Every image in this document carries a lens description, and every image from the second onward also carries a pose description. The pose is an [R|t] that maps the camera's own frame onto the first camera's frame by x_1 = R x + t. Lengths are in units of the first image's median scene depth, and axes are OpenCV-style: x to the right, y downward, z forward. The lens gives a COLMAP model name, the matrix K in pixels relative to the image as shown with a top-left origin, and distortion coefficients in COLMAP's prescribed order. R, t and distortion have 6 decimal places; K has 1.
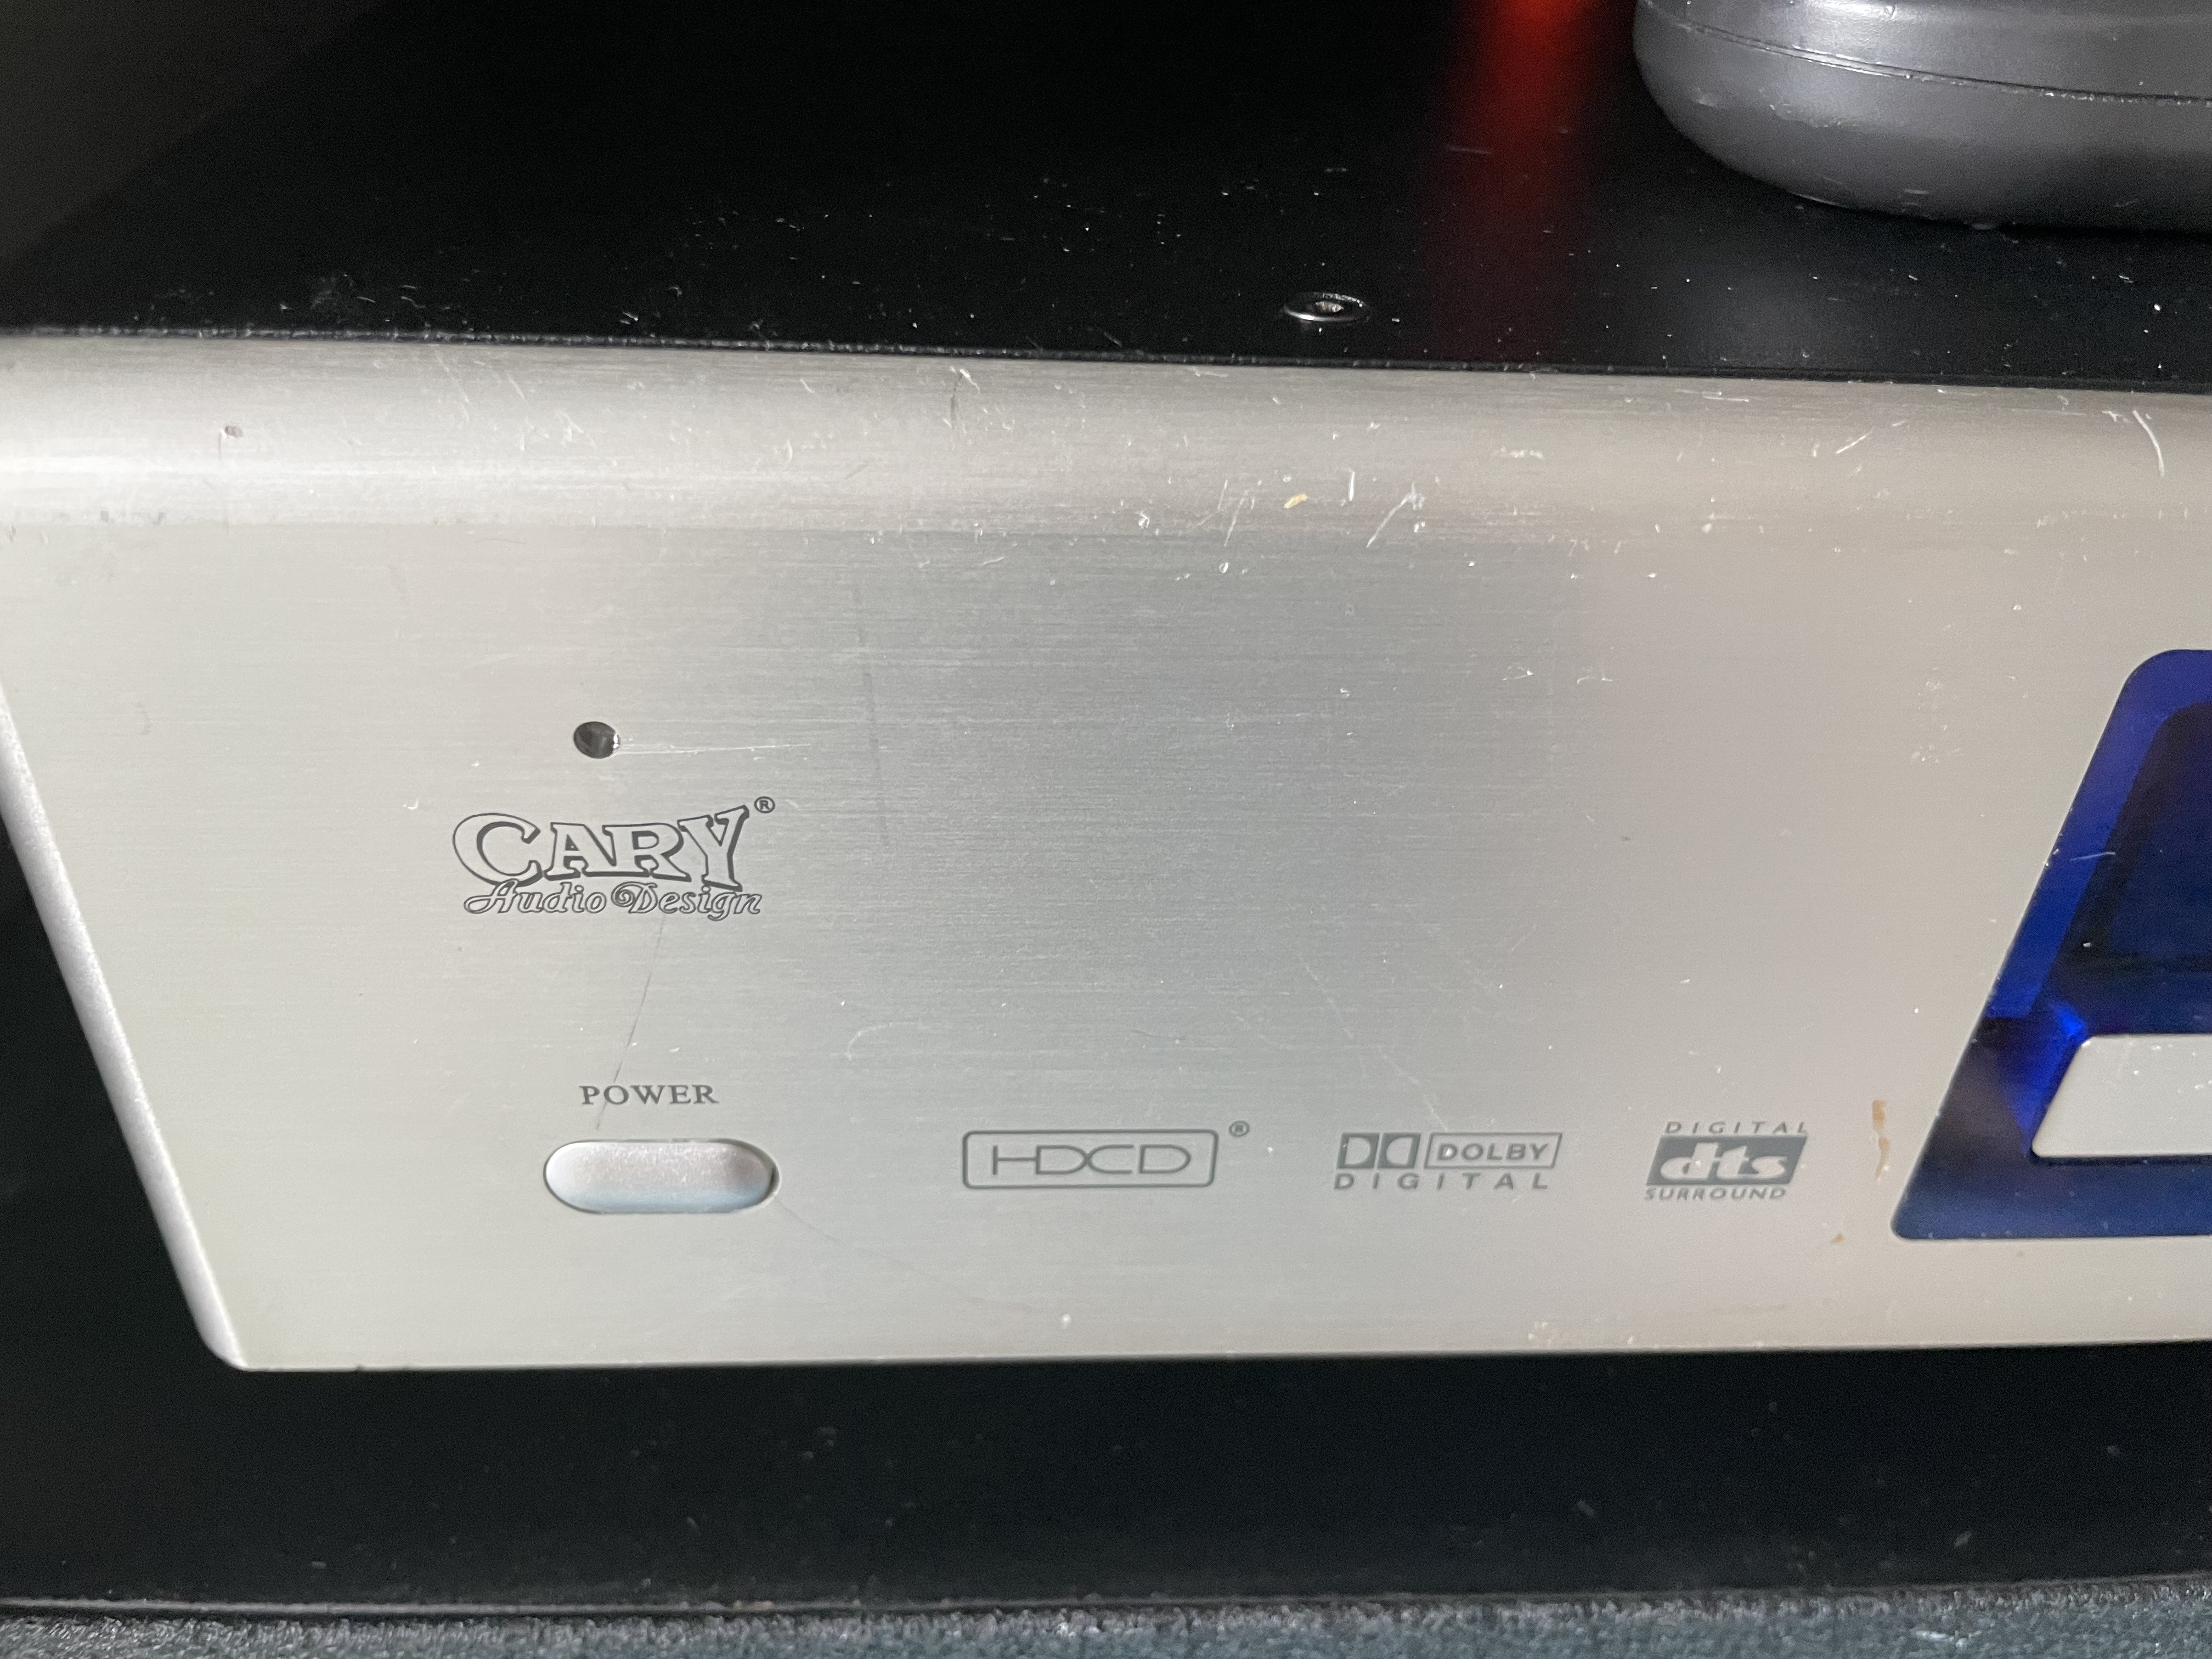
lens RADIAL K [[1644.9, 0, 1097.7], [0, 1644.9, 821.2], [0, 0, 1]] dist [0.038770, -0.029648]
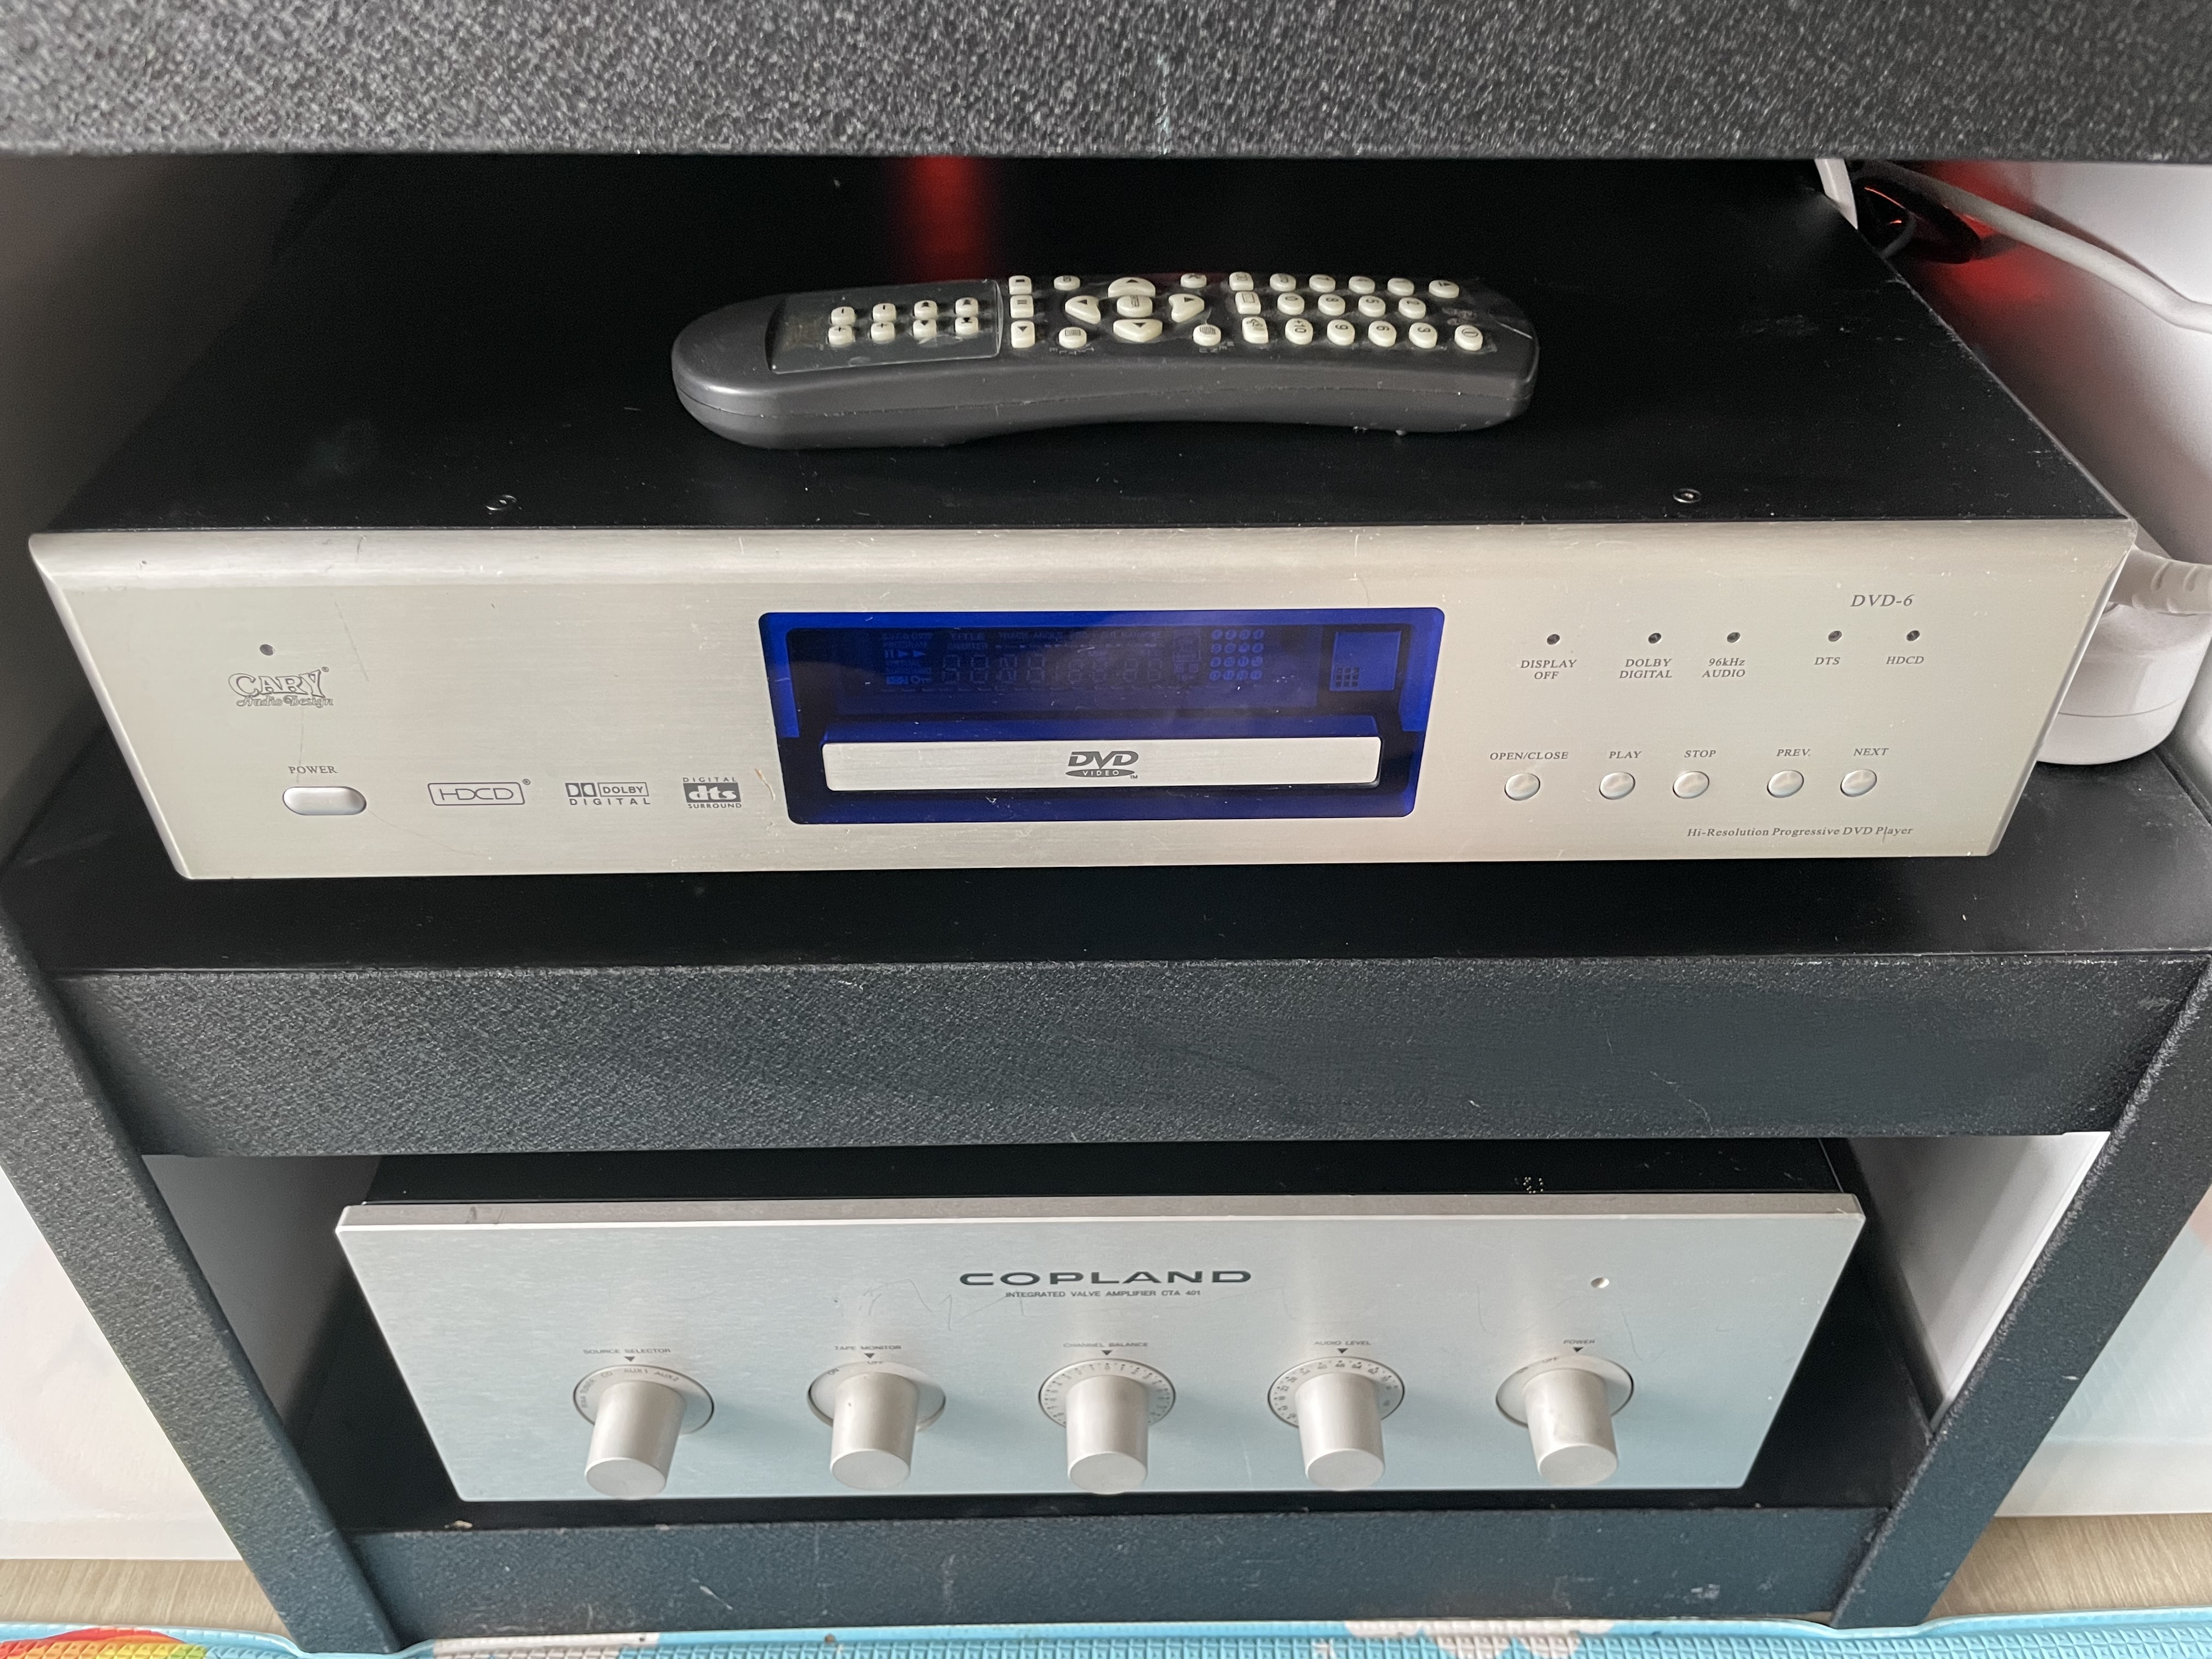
lens RADIAL K [[1644.9, 0, 1123.7], [0, 1644.9, 815.2], [0, 0, 1]] dist [0.038770, -0.029648]
pose [[0.999661, -0.013695, -0.022138, 1.159668], [0.015580, 0.996058, 0.087327, 0.012197], [0.020855, -0.087643, 0.995934, -1.789998]]
